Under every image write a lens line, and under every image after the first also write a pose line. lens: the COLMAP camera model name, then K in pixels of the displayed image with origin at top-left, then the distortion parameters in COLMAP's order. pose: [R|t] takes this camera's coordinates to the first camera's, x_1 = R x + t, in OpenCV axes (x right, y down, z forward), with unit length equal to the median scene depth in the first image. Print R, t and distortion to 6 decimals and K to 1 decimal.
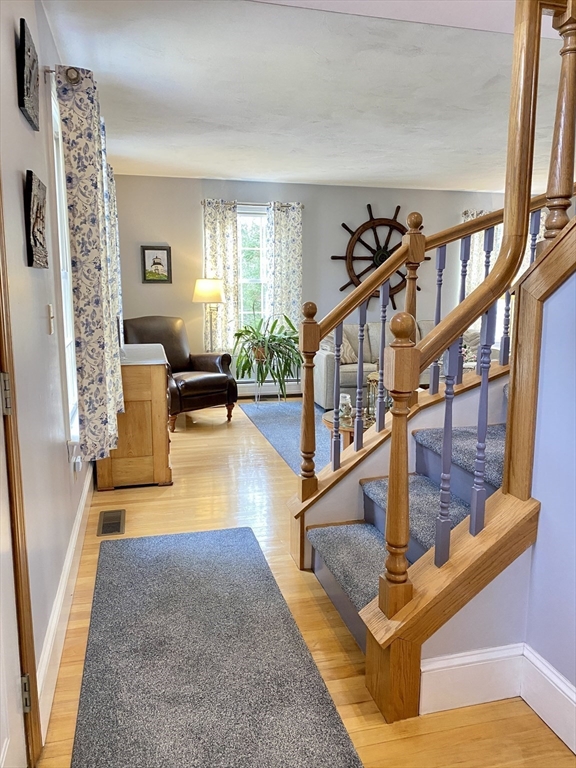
lens RADIAL K [[582.6, 0, 288.2], [0, 582.6, 384.8], [0, 0, 1]] dist [0.037504, -0.007365]
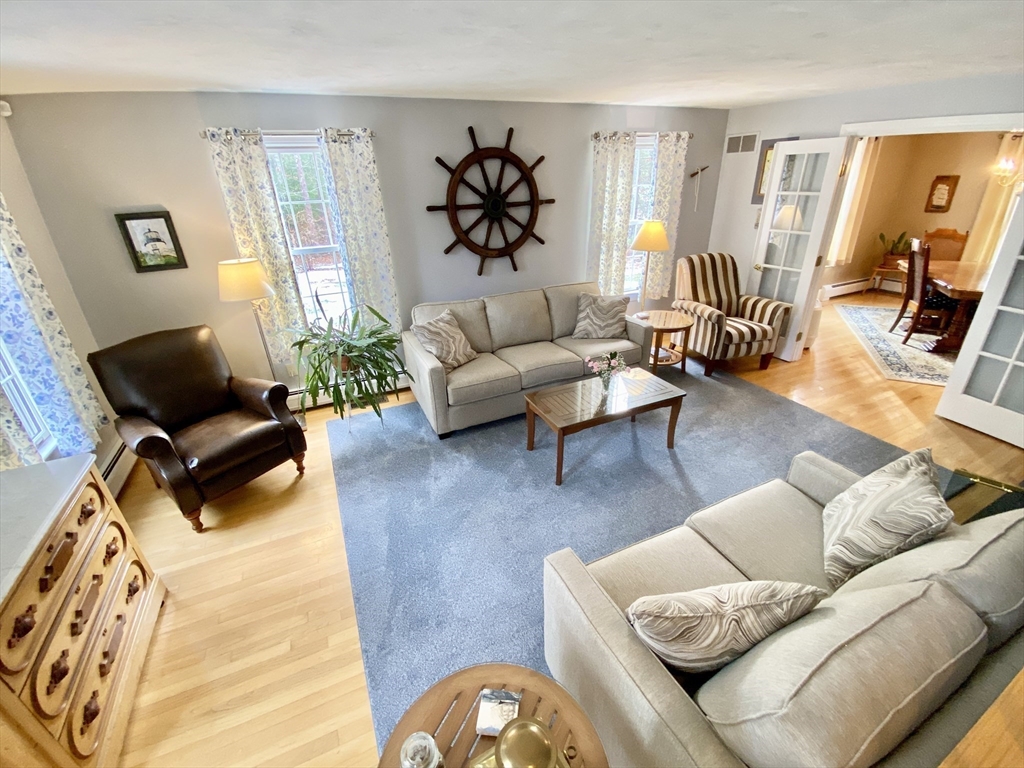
lens RADIAL K [[434.2, 0, 514.8], [0, 434.2, 384.6], [0, 0, 1]] dist [-0.006650, -0.000854]
pose [[0.981945, -0.113916, 0.151021, 0.075627], [0.069751, 0.960130, 0.270711, -0.145912], [-0.175838, -0.255290, 0.950741, 0.407148]]
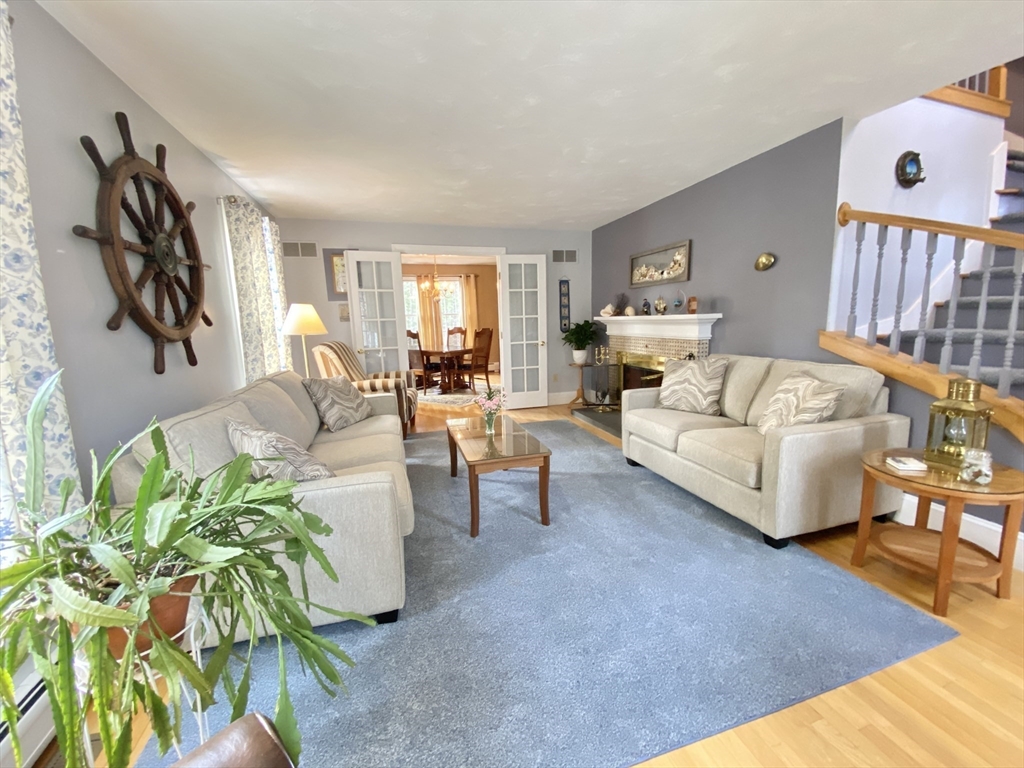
lens RADIAL K [[415.2, 0, 510.3], [0, 415.2, 381.6], [0, 0, 1]] dist [-0.016222, -0.003932]
pose [[-0.026955, -0.155370, 0.987489, -0.171084], [0.201161, 0.966796, 0.157605, -0.121743], [-0.979187, 0.202893, 0.005194, 0.783000]]
